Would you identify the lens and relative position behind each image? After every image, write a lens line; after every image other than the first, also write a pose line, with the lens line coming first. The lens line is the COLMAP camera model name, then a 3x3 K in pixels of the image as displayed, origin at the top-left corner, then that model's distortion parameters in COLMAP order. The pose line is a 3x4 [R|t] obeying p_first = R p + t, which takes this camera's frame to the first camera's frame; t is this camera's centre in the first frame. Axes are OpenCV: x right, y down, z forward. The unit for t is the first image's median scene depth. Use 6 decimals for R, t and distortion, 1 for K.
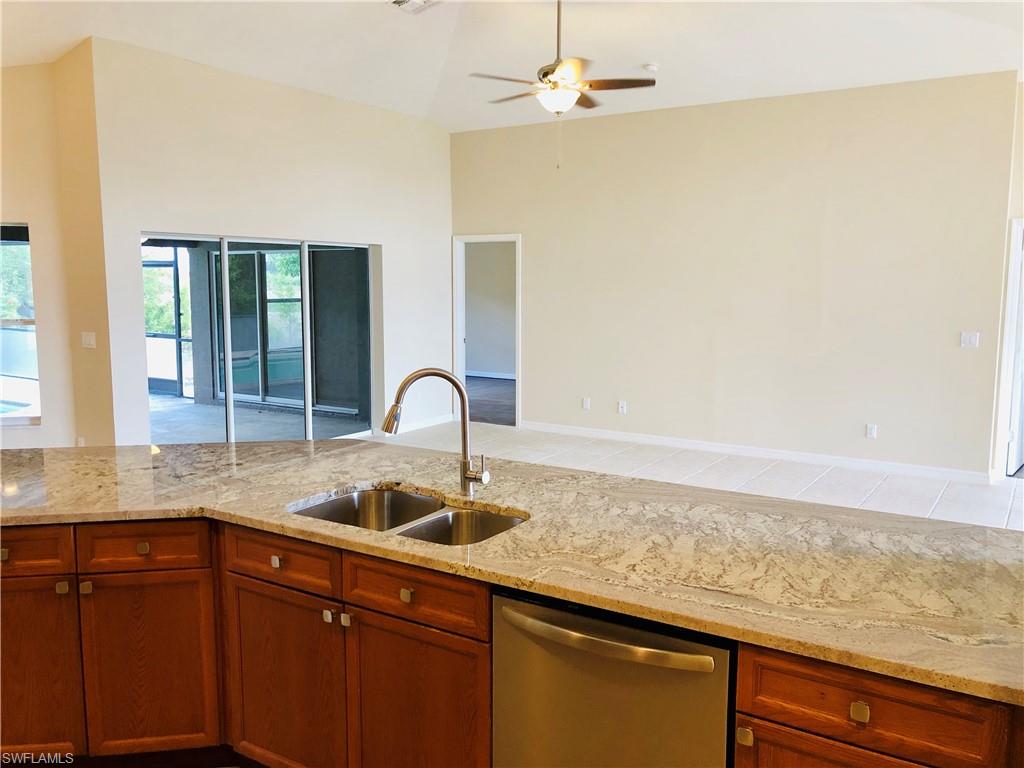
lens RADIAL K [[841.4, 0, 514.2], [0, 841.4, 382.3], [0, 0, 1]] dist [0.044875, -0.034324]
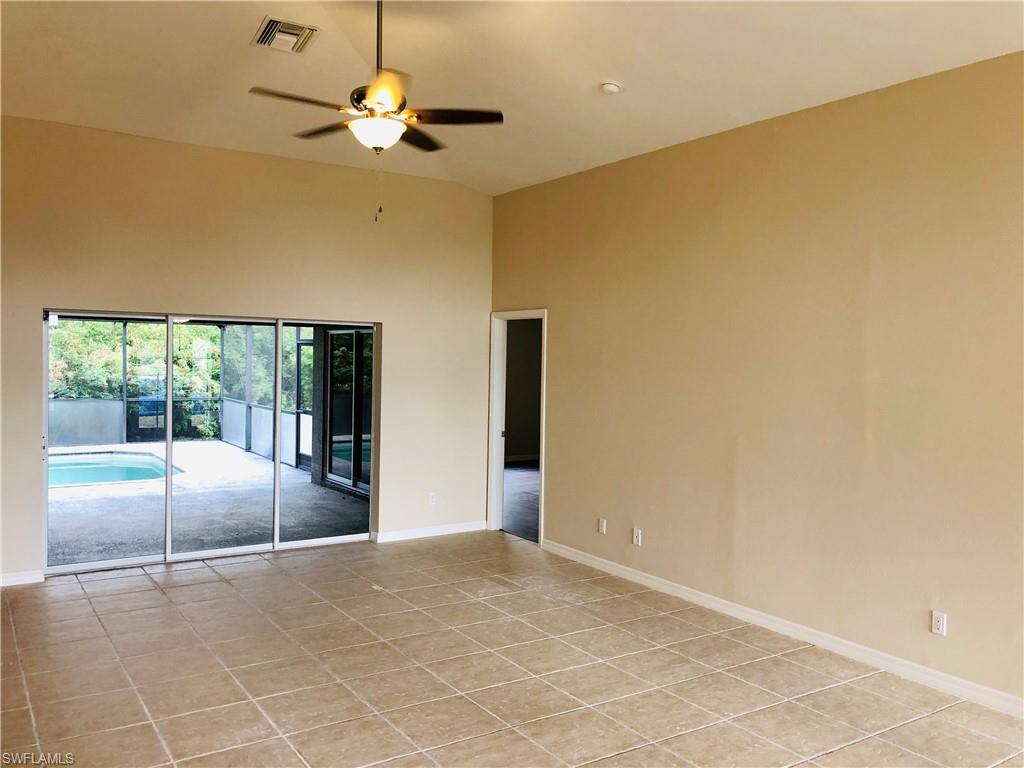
lens RADIAL K [[841.4, 0, 510.1], [0, 841.4, 387.1], [0, 0, 1]] dist [0.044875, -0.034324]
pose [[0.916137, 0.028632, -0.399842, 0.292897], [-0.064013, 0.995096, -0.075412, -0.035226], [0.395722, 0.094683, 0.913477, 0.234379]]
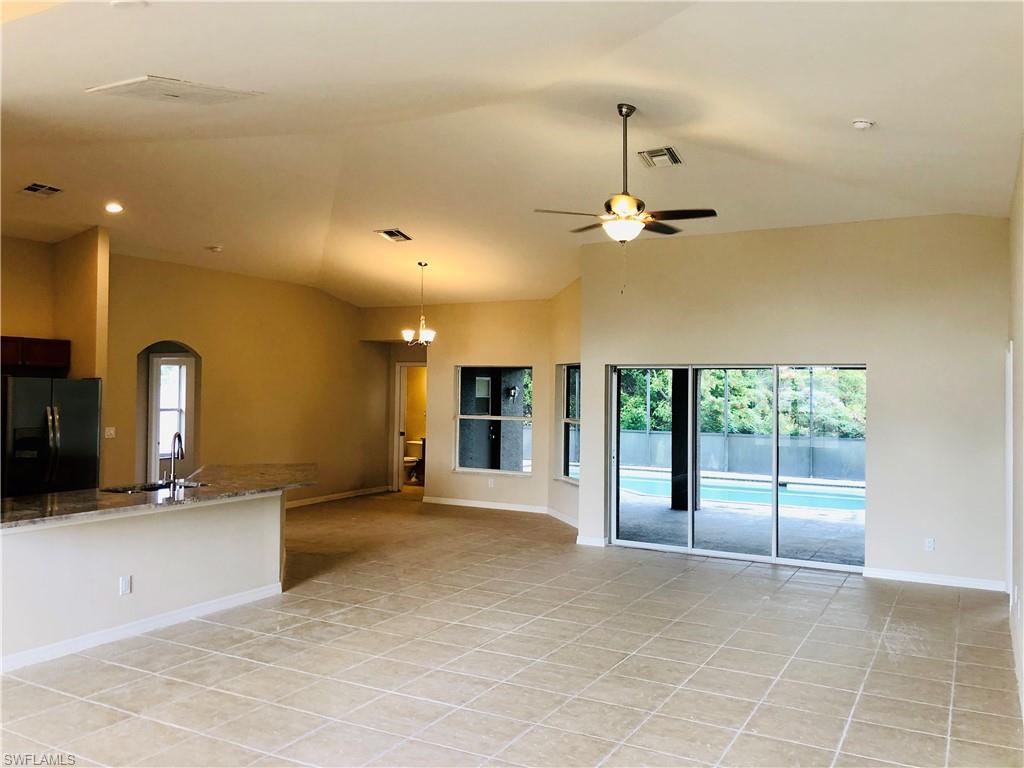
lens RADIAL K [[841.4, 0, 516.9], [0, 841.4, 383.7], [0, 0, 1]] dist [0.044875, -0.034324]
pose [[0.072602, -0.012113, -0.997287, 0.671466], [-0.130099, 0.991268, -0.021511, -0.065644], [0.988839, 0.131308, 0.070393, 0.511718]]
